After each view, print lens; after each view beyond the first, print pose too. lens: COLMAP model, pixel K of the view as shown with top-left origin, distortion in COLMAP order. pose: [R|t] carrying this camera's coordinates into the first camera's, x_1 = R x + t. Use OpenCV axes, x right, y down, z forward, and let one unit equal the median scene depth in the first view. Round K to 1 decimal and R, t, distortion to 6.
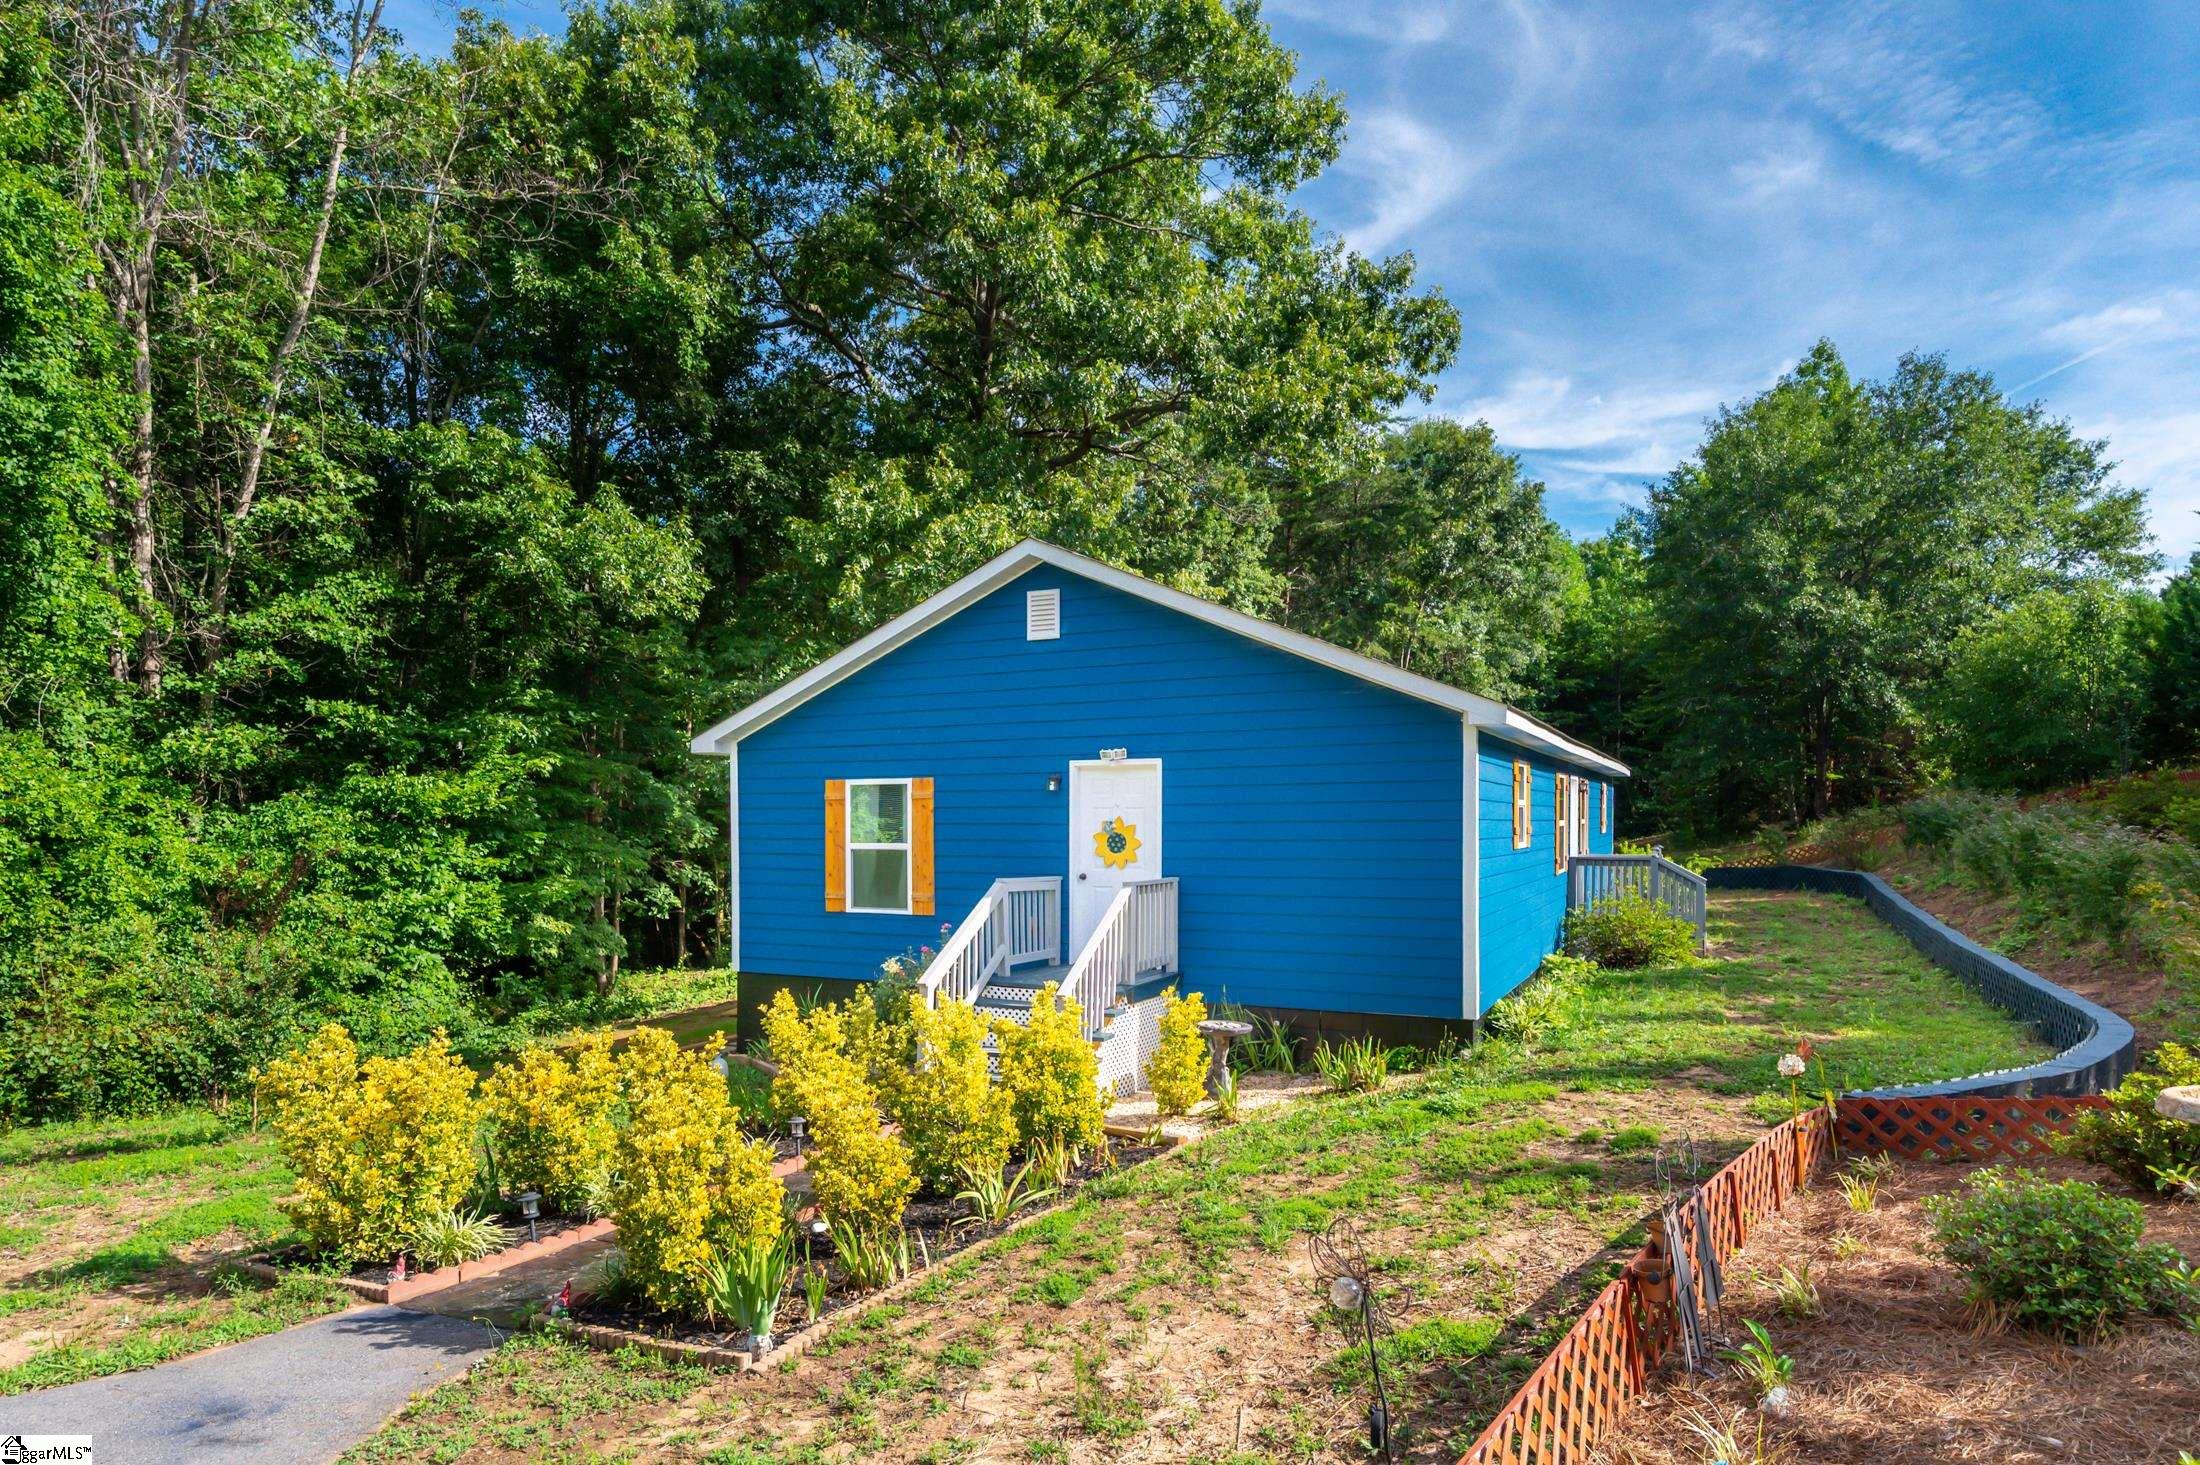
lens RADIAL K [[1224.5, 0, 1097.7], [0, 1224.5, 773.6], [0, 0, 1]] dist [0.014808, -0.000174]
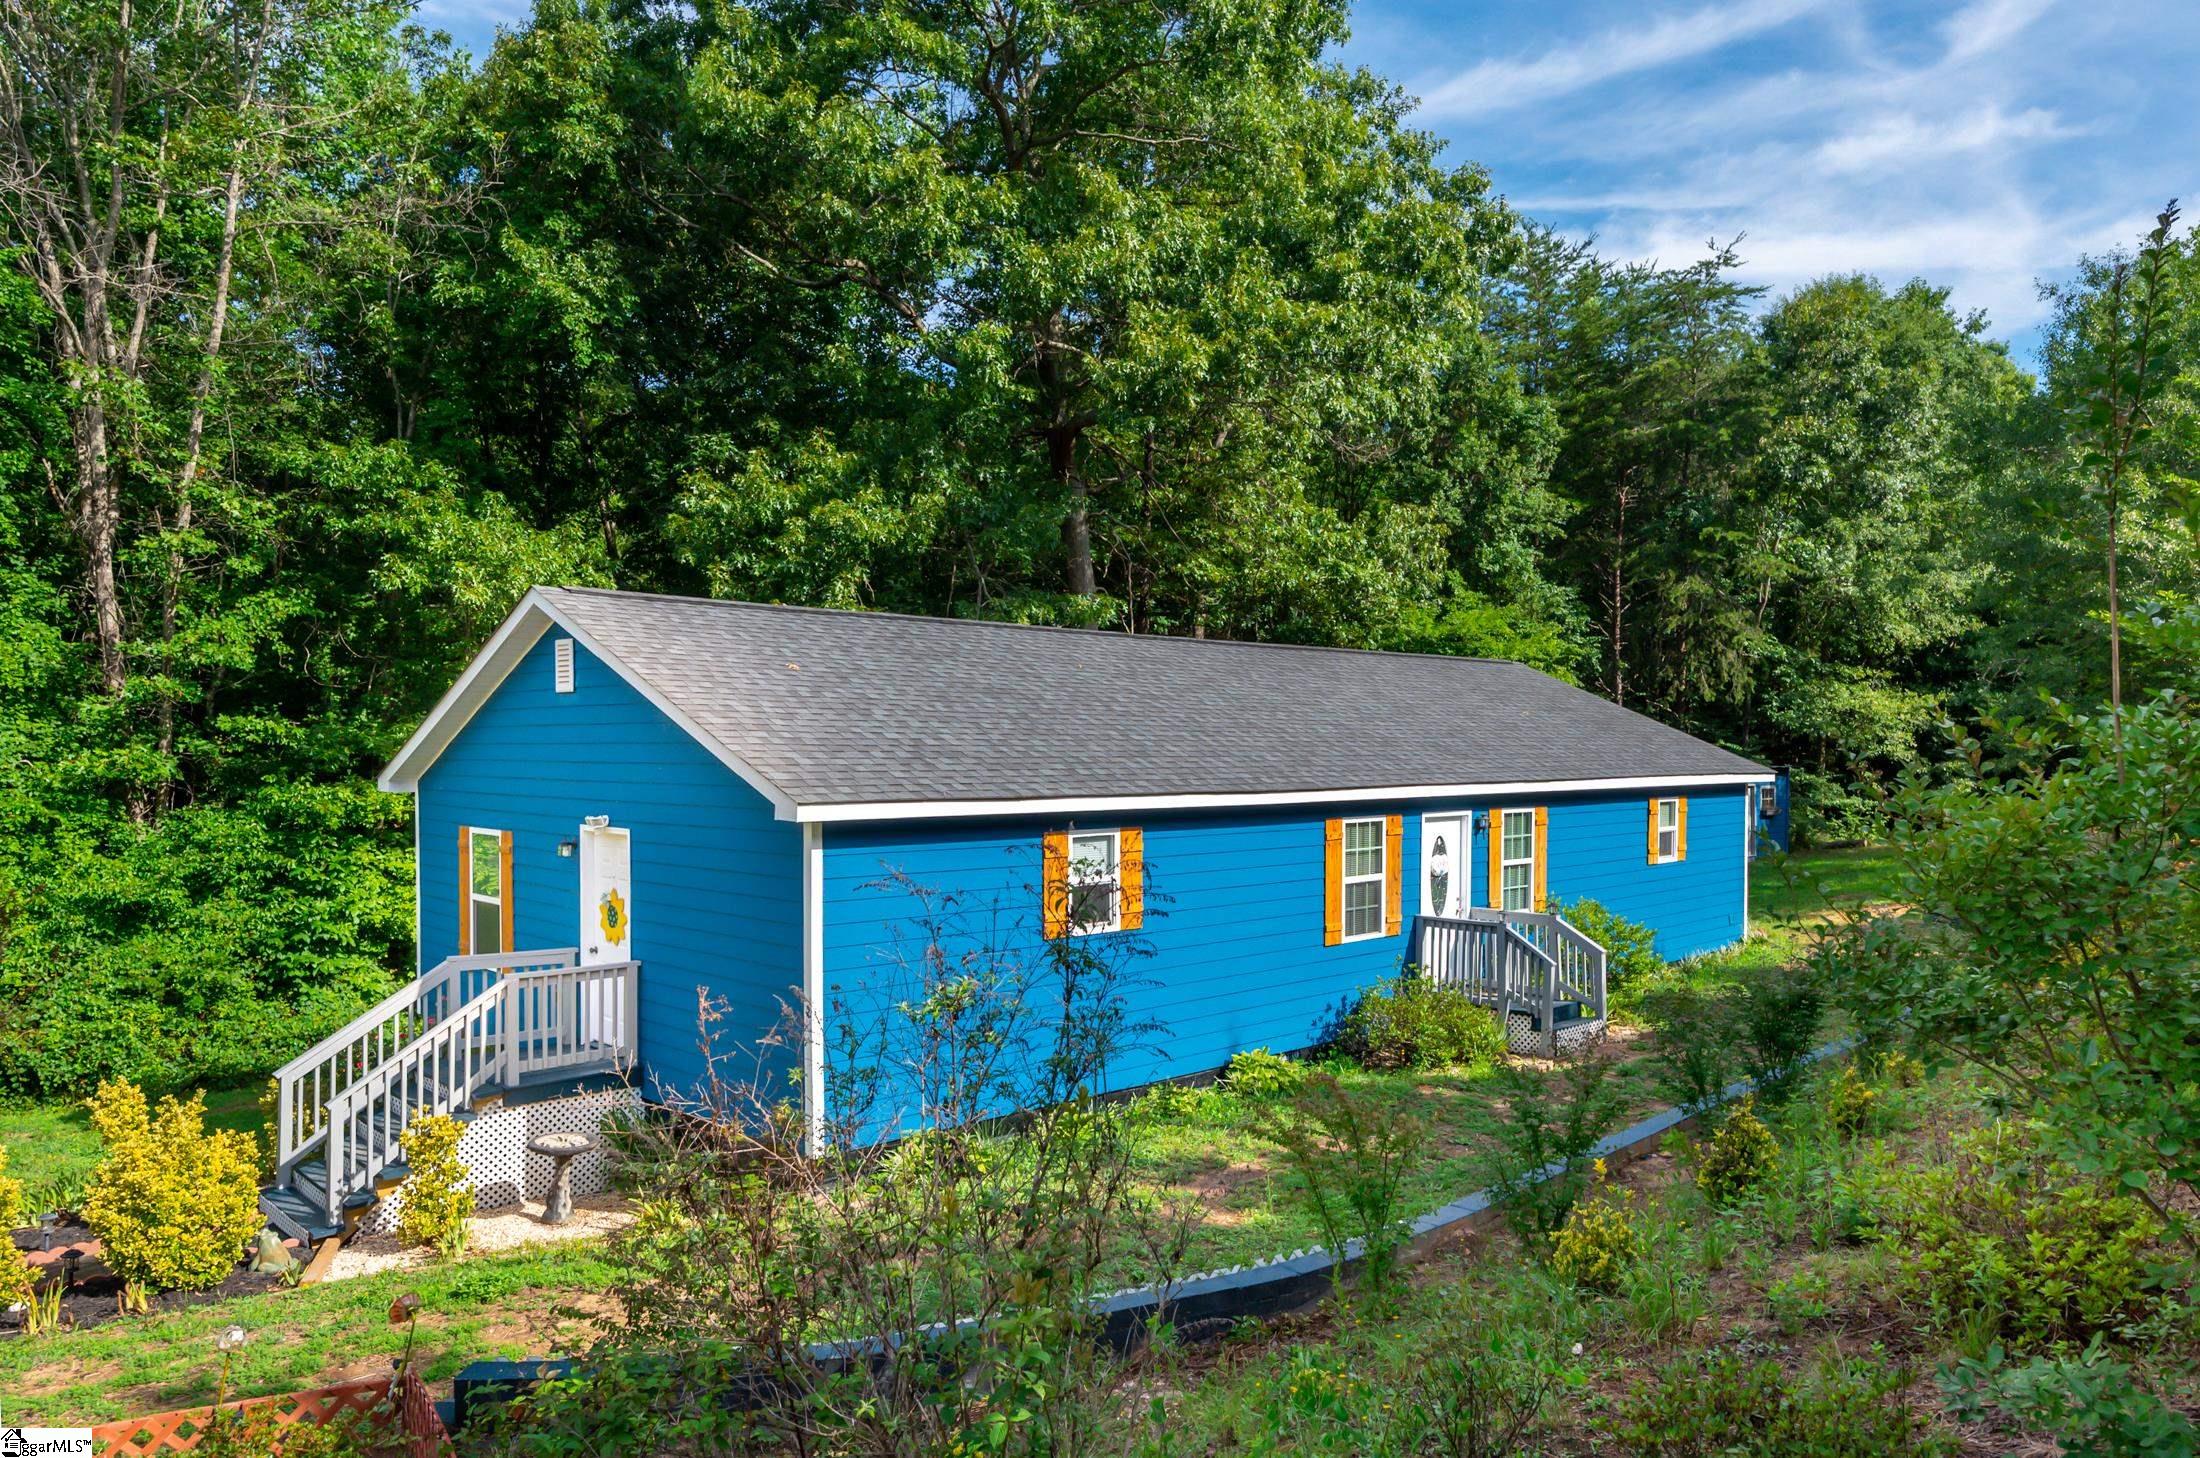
lens RADIAL K [[1401.9, 0, 1100.4], [0, 1401.9, 732.7], [0, 0, 1]] dist [0.002521, -0.000257]
pose [[0.959864, 0.003603, -0.280443, 0.409006], [-0.000467, 0.999937, 0.011250, -0.057947], [0.280466, -0.010667, 0.959805, 0.054268]]
